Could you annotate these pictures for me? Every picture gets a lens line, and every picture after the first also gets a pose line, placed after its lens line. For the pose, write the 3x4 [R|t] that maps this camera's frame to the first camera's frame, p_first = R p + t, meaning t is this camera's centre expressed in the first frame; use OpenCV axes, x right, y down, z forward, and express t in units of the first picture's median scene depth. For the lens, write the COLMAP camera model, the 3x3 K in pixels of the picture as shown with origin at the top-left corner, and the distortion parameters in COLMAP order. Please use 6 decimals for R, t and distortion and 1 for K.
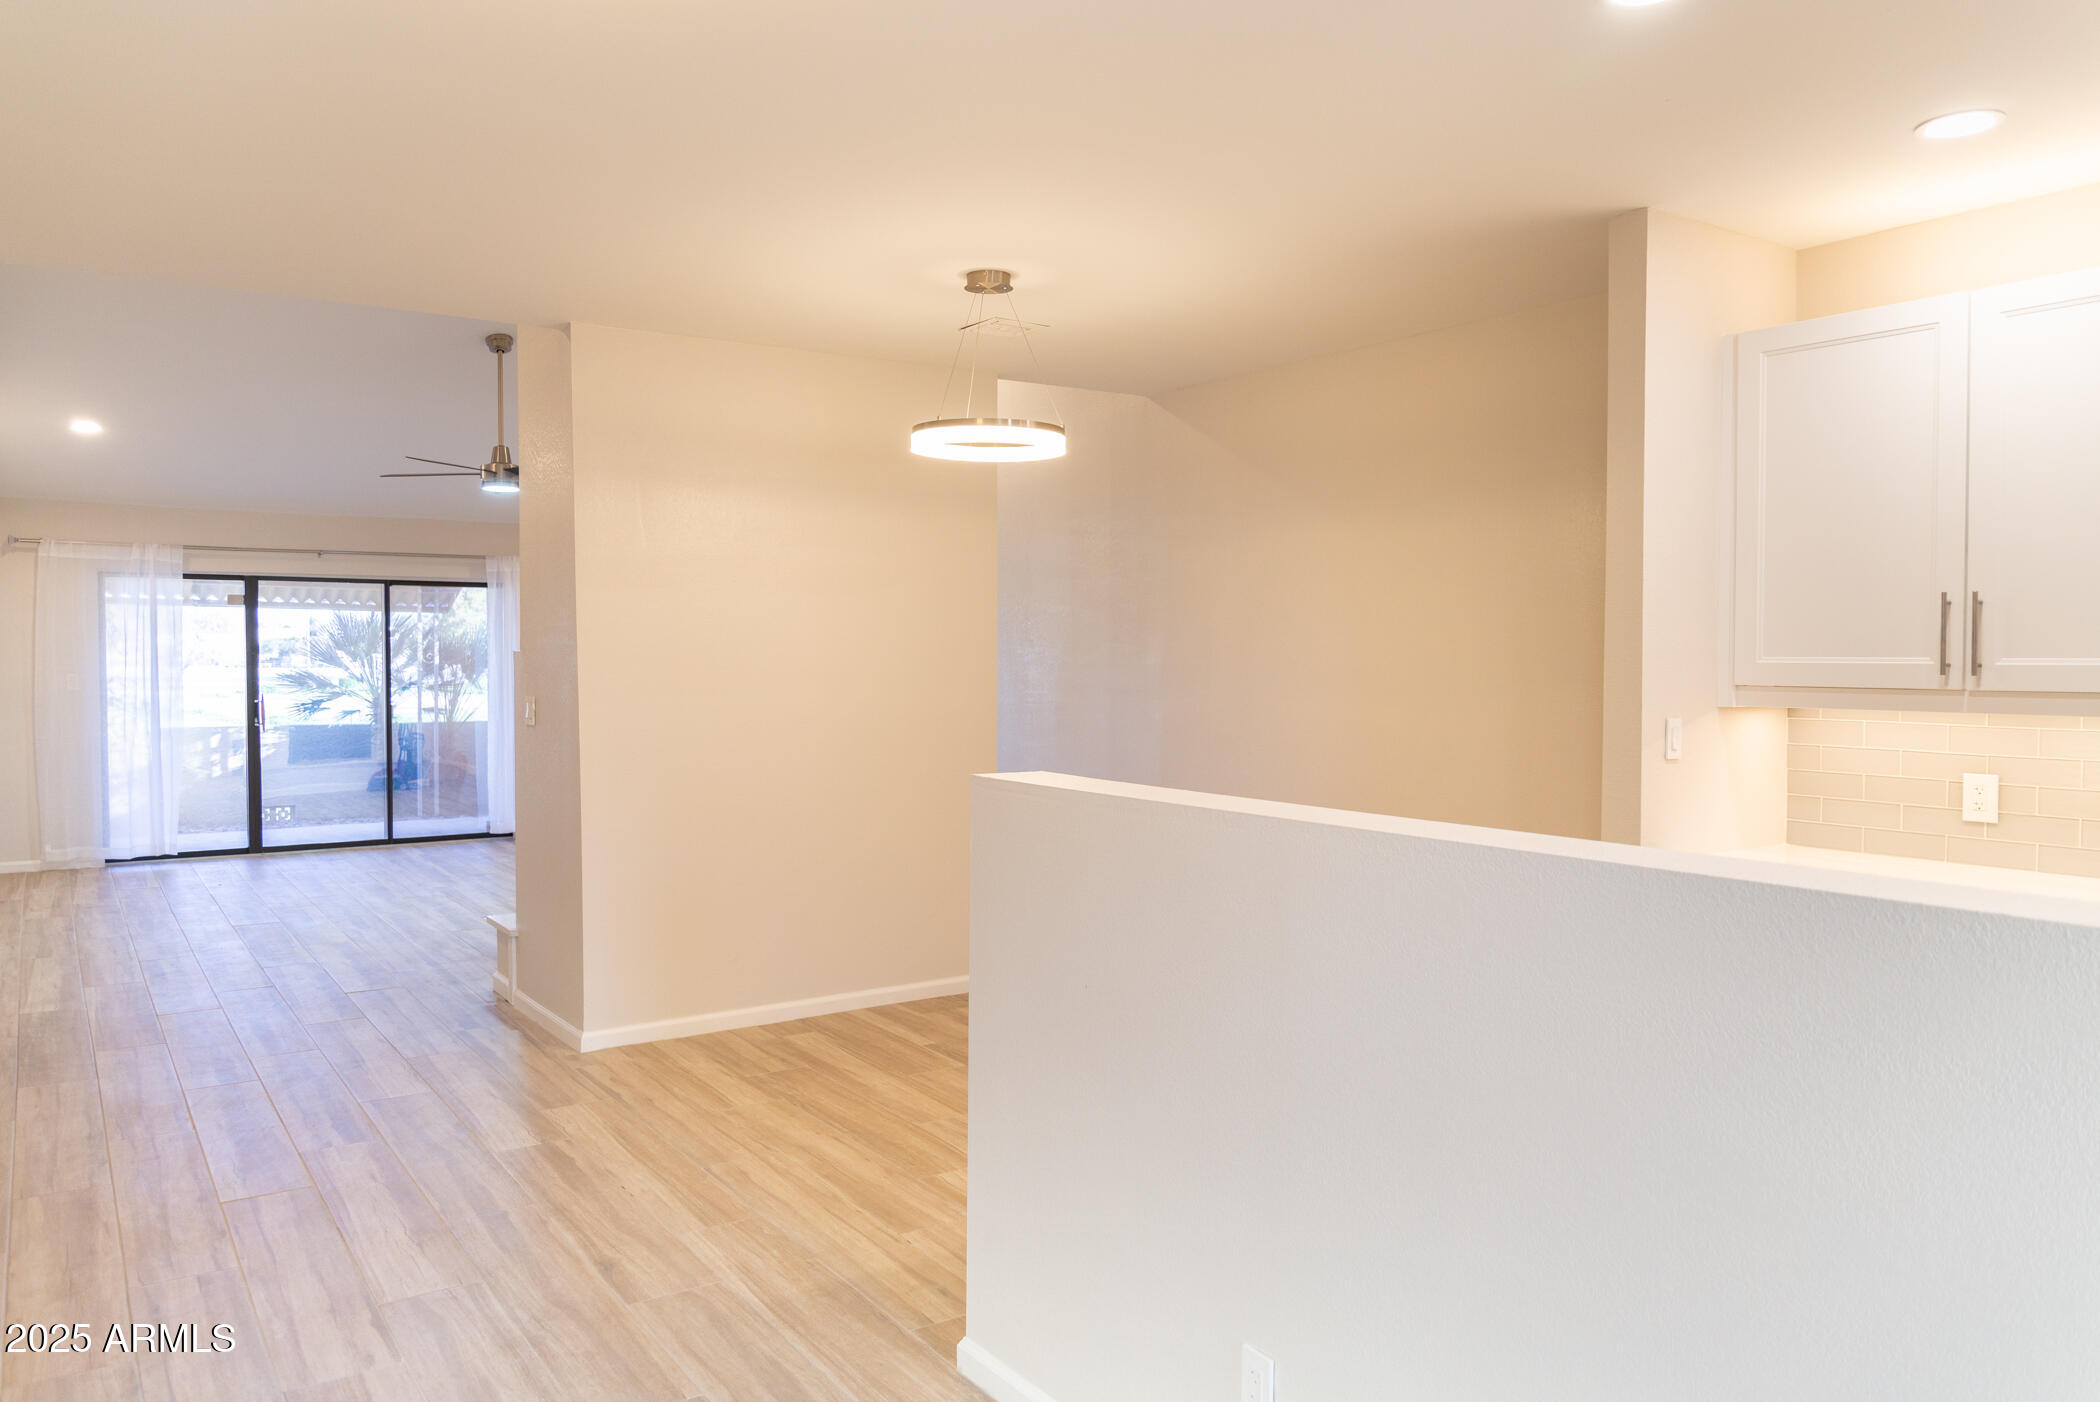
lens RADIAL K [[1440.7, 0, 1056.1], [0, 1440.7, 705.6], [0, 0, 1]] dist [-0.002552, -0.002506]
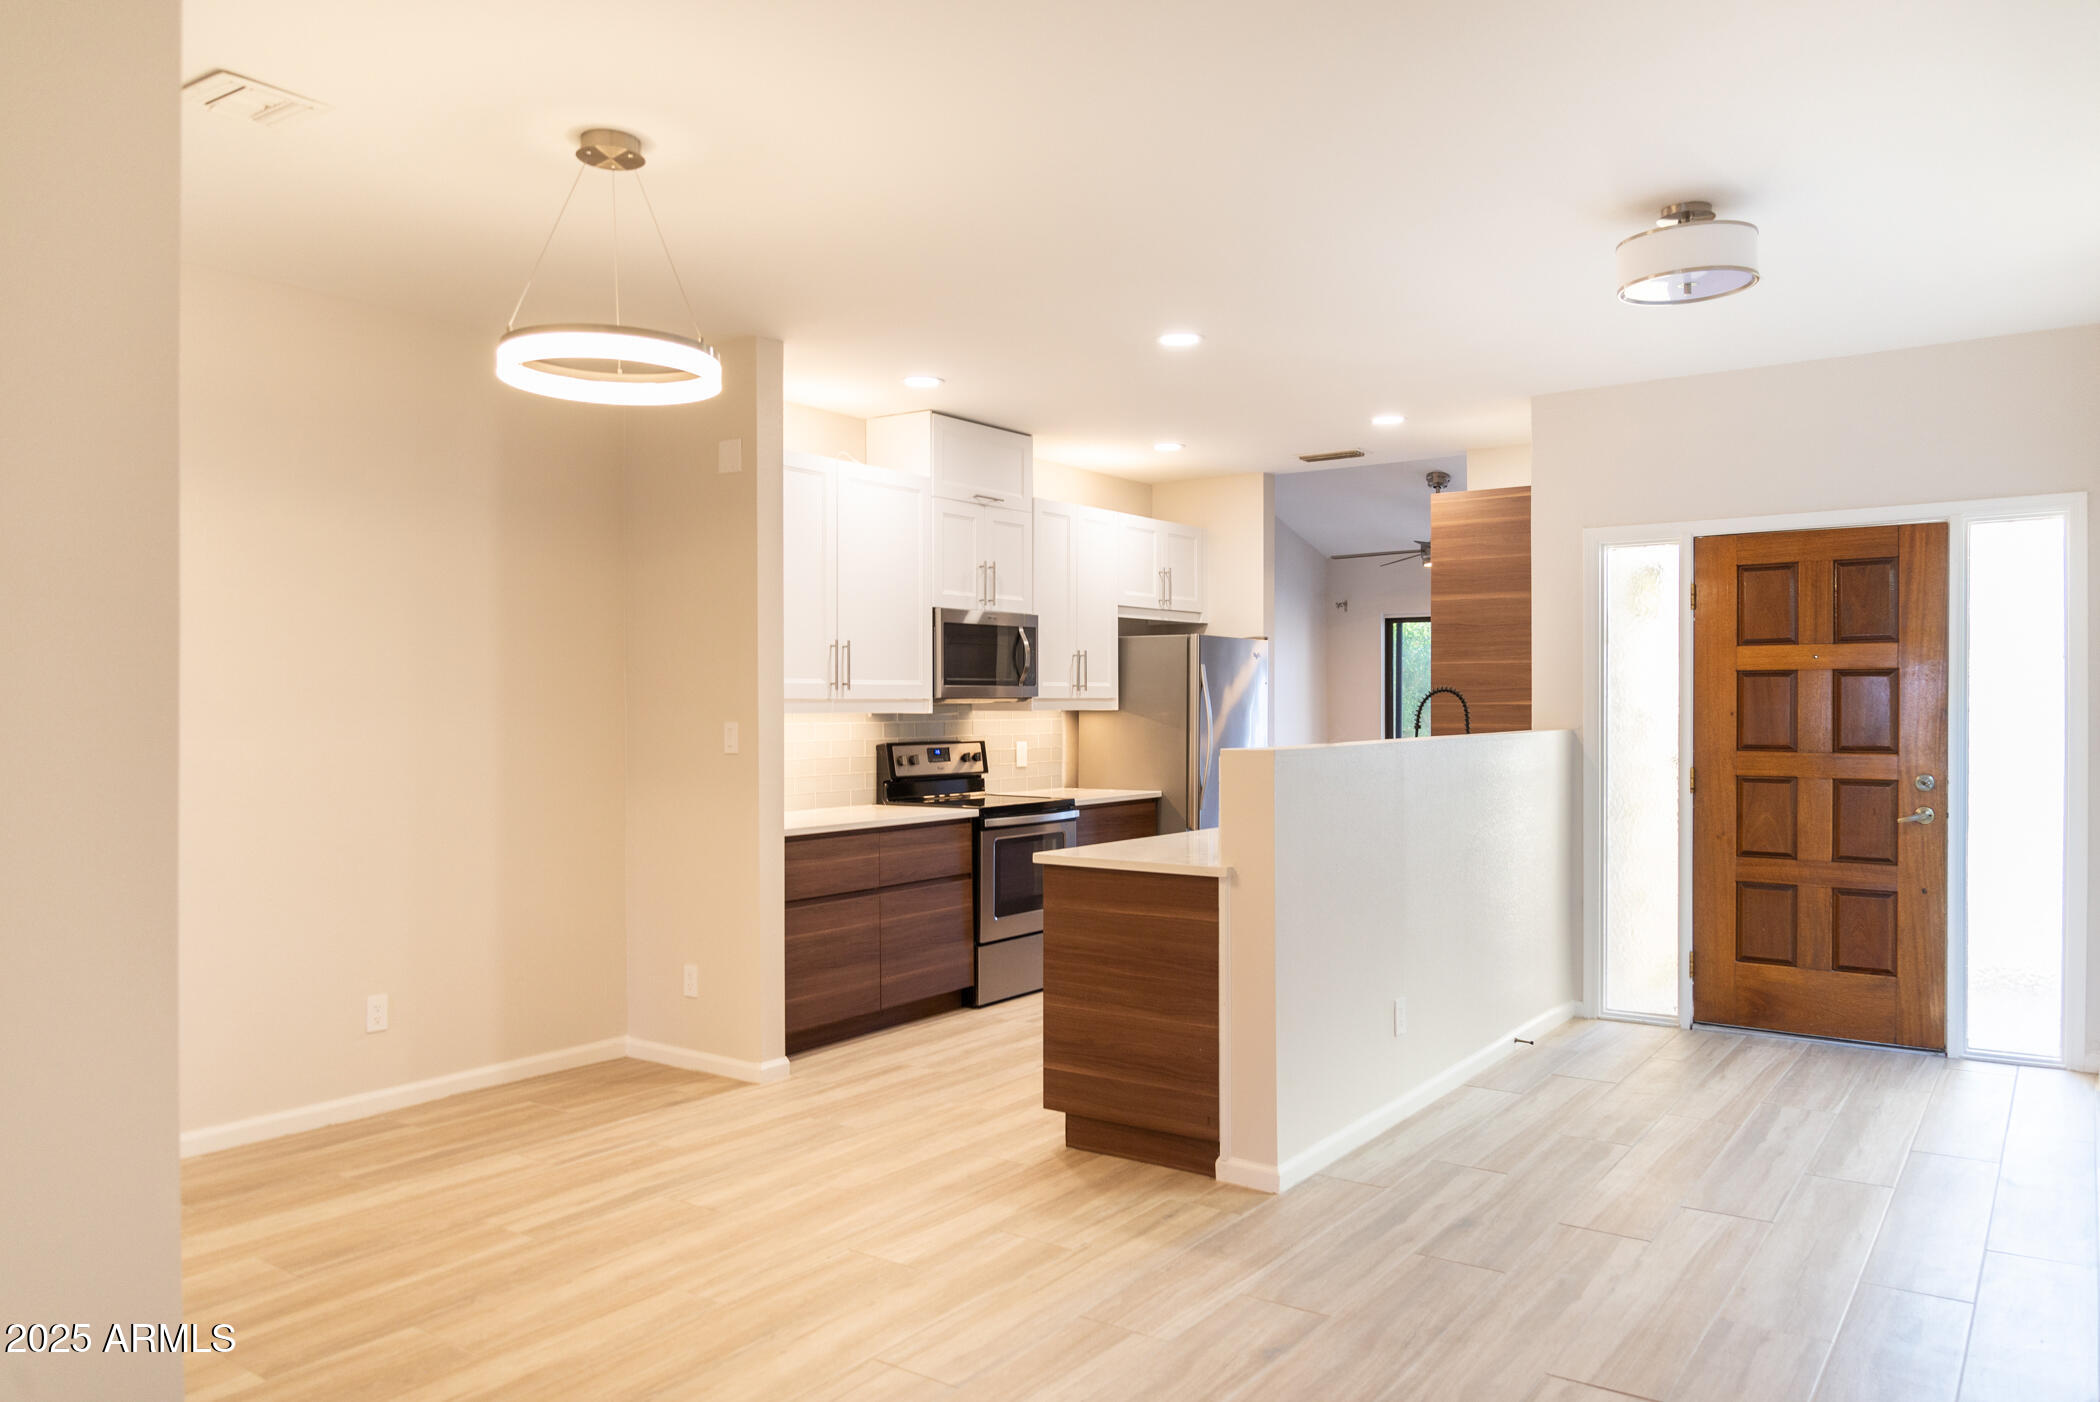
lens RADIAL K [[1440.7, 0, 1056.1], [0, 1440.7, 705.6], [0, 0, 1]] dist [-0.002552, -0.002506]
pose [[-0.329393, -0.000320, 0.944193, -1.025114], [0.039156, 0.999135, 0.013999, -0.016586], [-0.943381, 0.041582, -0.329095, 1.310378]]
